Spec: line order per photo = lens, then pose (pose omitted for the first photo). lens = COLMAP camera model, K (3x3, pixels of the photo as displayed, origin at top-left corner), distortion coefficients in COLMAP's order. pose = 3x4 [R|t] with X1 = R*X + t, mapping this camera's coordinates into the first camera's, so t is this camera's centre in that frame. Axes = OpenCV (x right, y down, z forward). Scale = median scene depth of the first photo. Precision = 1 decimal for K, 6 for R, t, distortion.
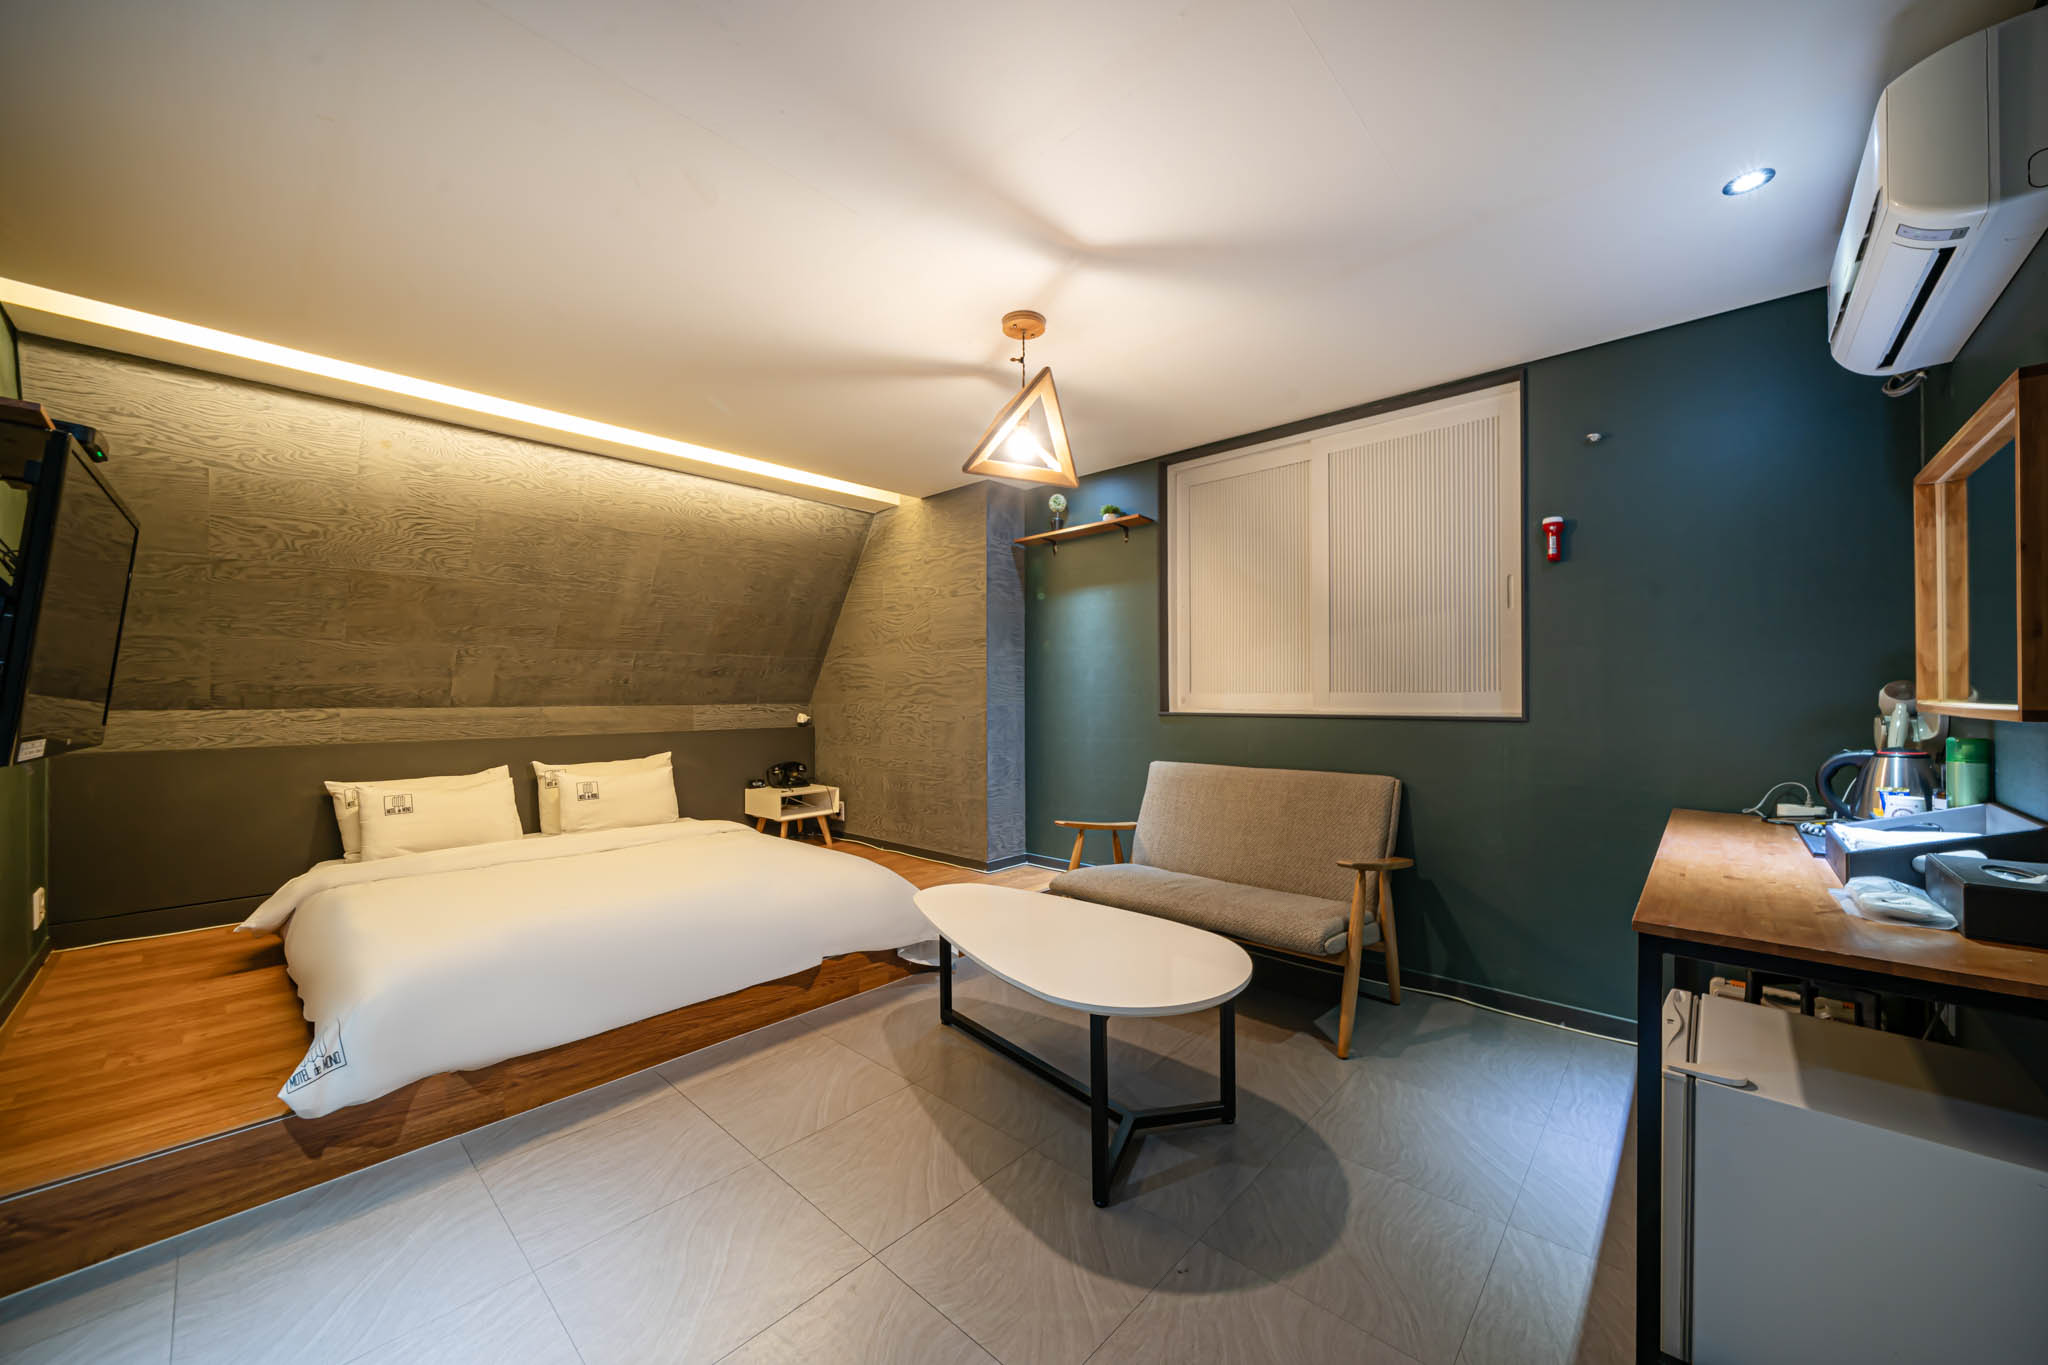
lens RADIAL K [[764.1, 0, 1041.2], [0, 764.1, 695.6], [0, 0, 1]] dist [-0.002791, -0.000048]
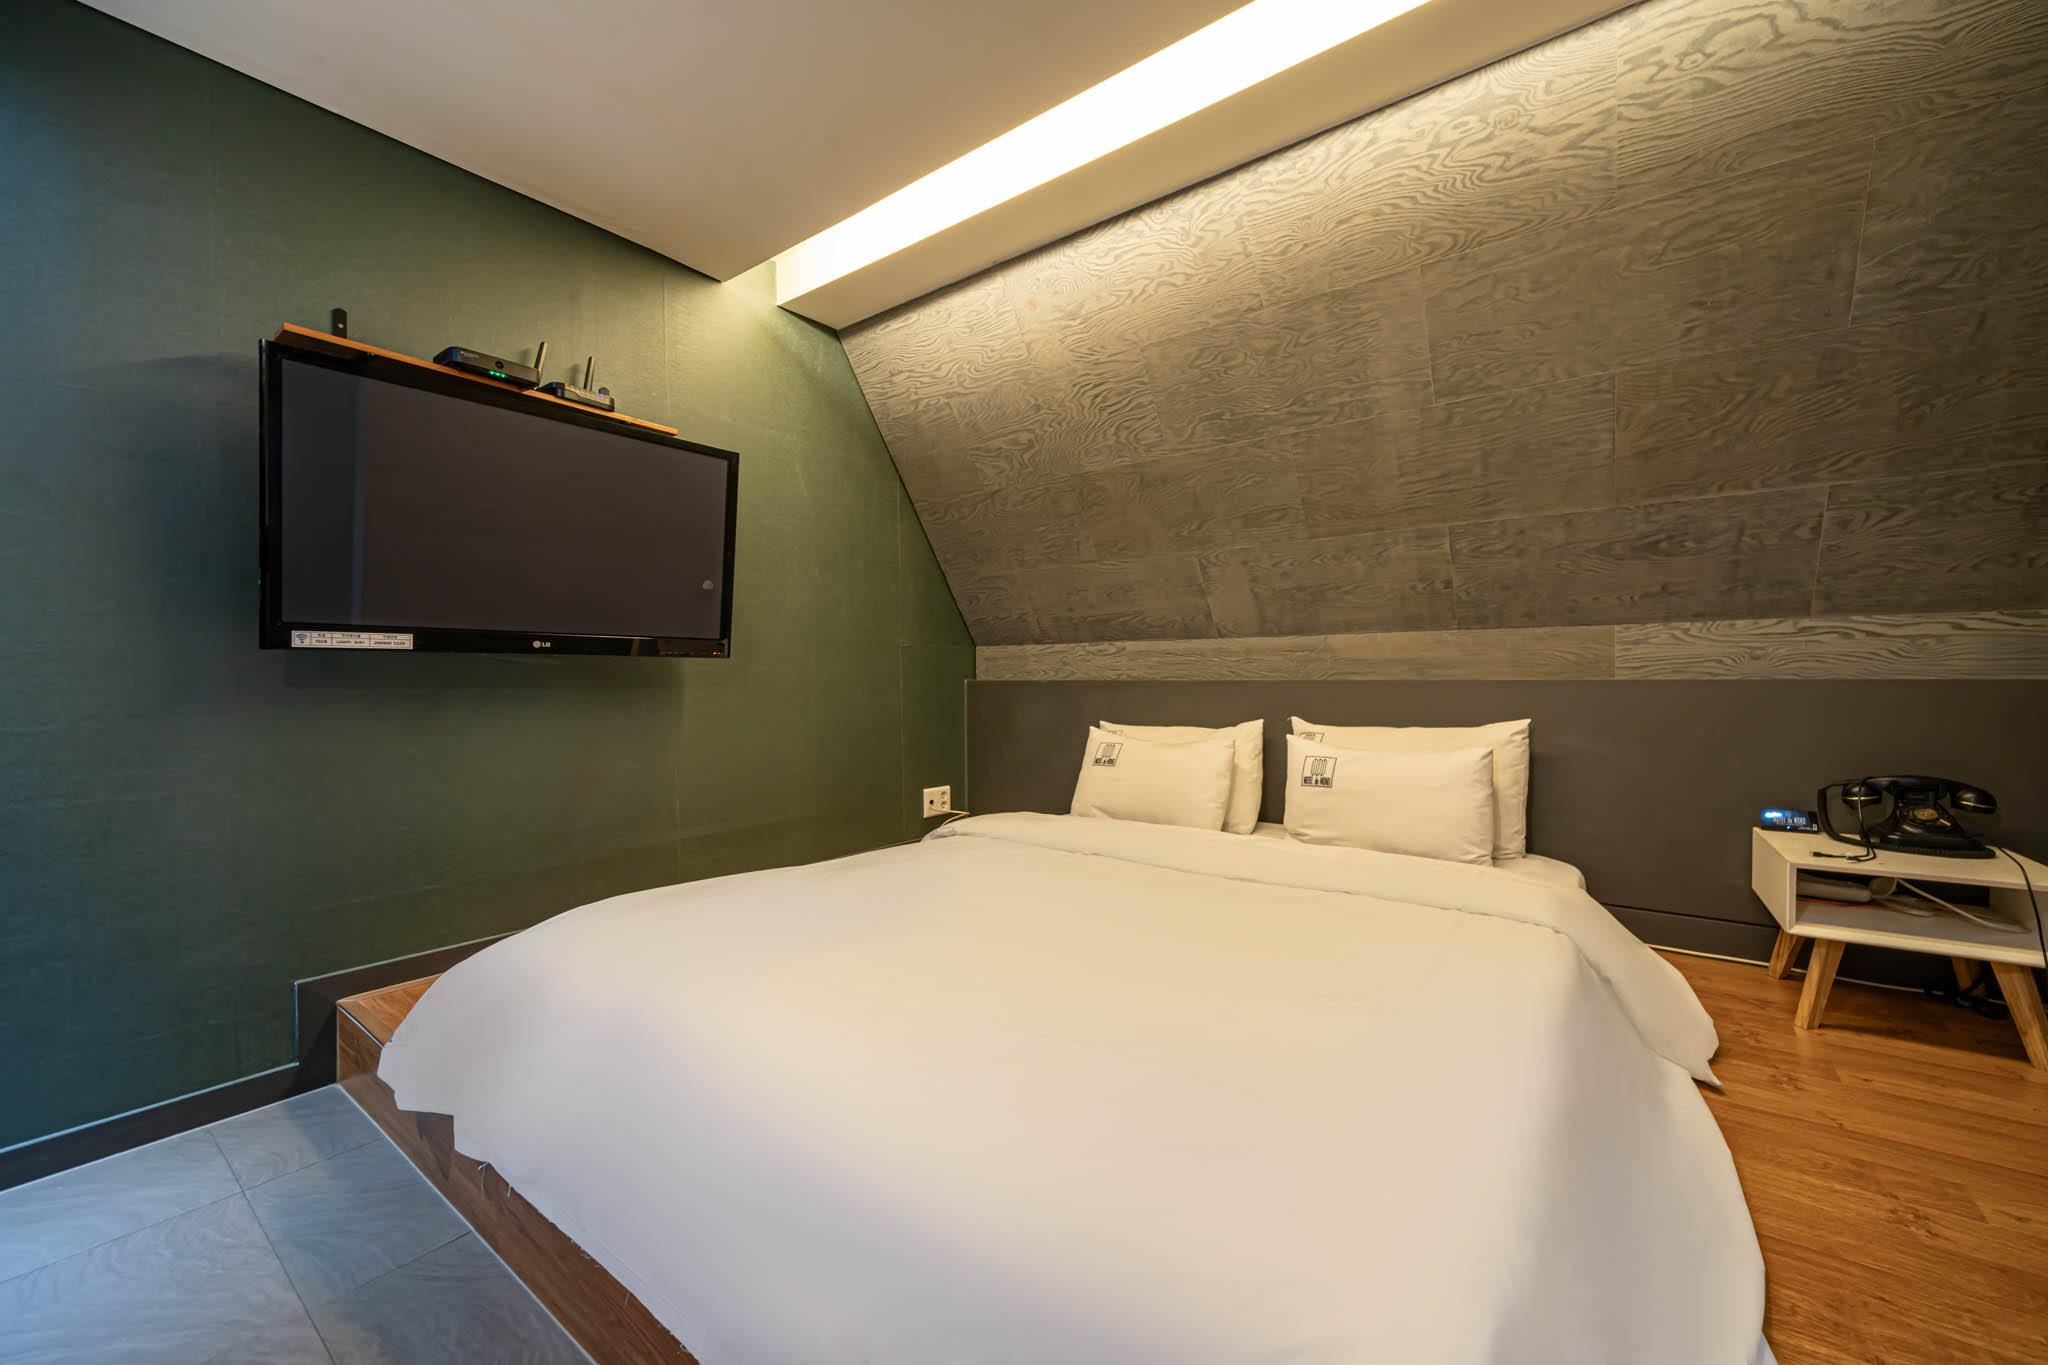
lens RADIAL K [[764.1, 0, 1023.2], [0, 764.1, 682.2], [0, 0, 1]] dist [-0.002791, -0.000048]
pose [[0.113677, 0.010366, -0.993464, -0.041929], [0.003511, 0.999935, 0.010835, 0.051317], [0.993512, -0.004720, 0.113633, 0.732741]]
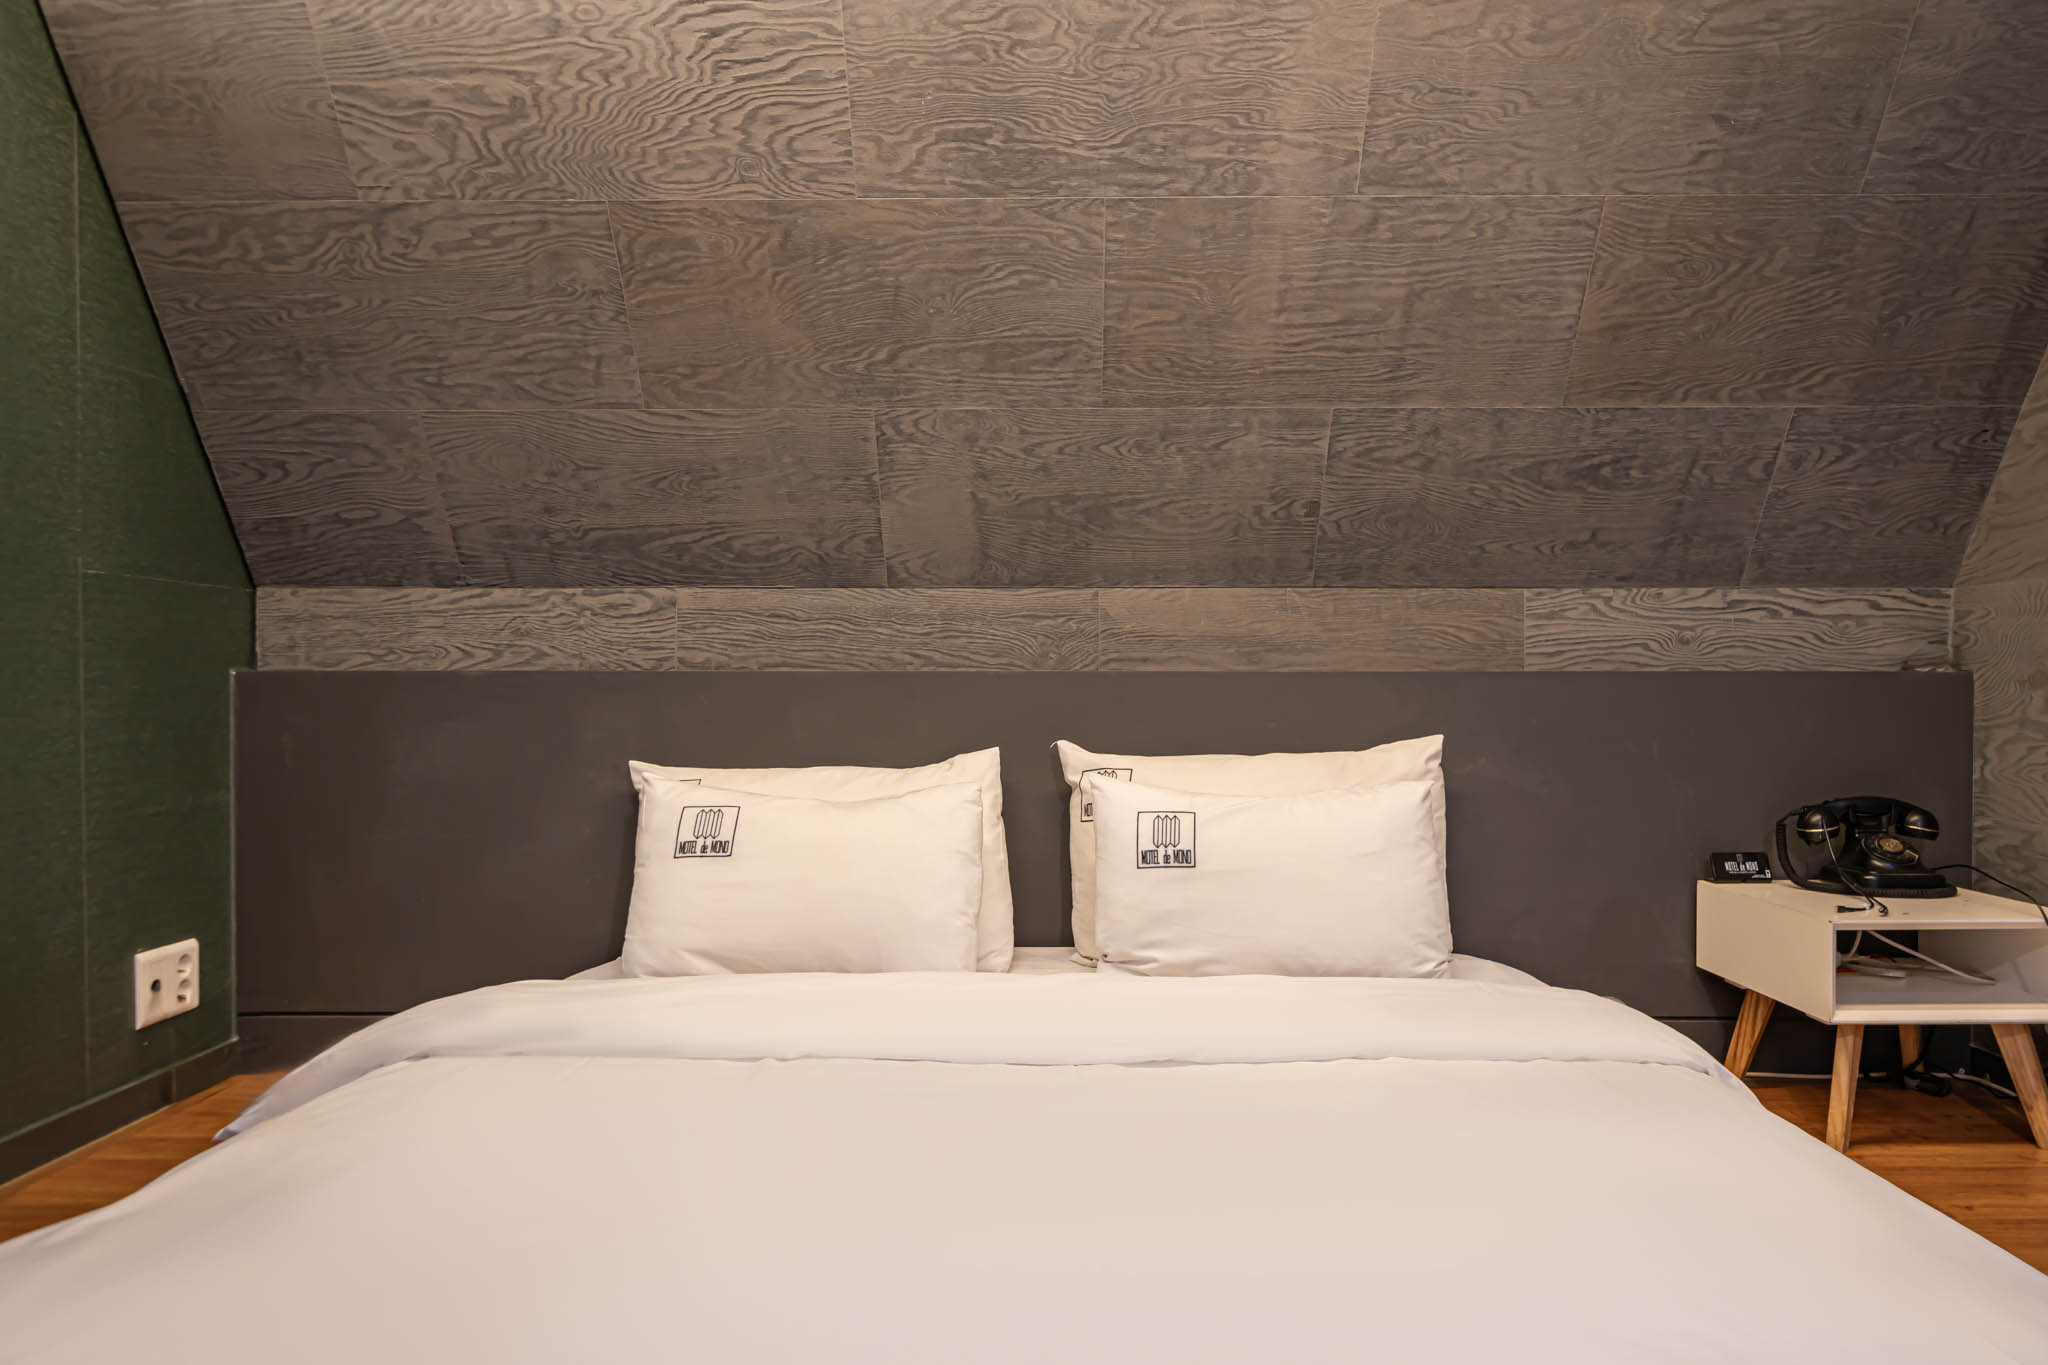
lens RADIAL K [[1425.9, 0, 1030.3], [0, 1425.9, 685.2], [0, 0, 1]] dist [0.000184, 0.003254]
pose [[0.670184, 0.007628, -0.742156, -0.204641], [-0.004221, 0.999970, 0.006466, 0.060176], [0.742183, -0.001201, 0.670196, 0.587291]]
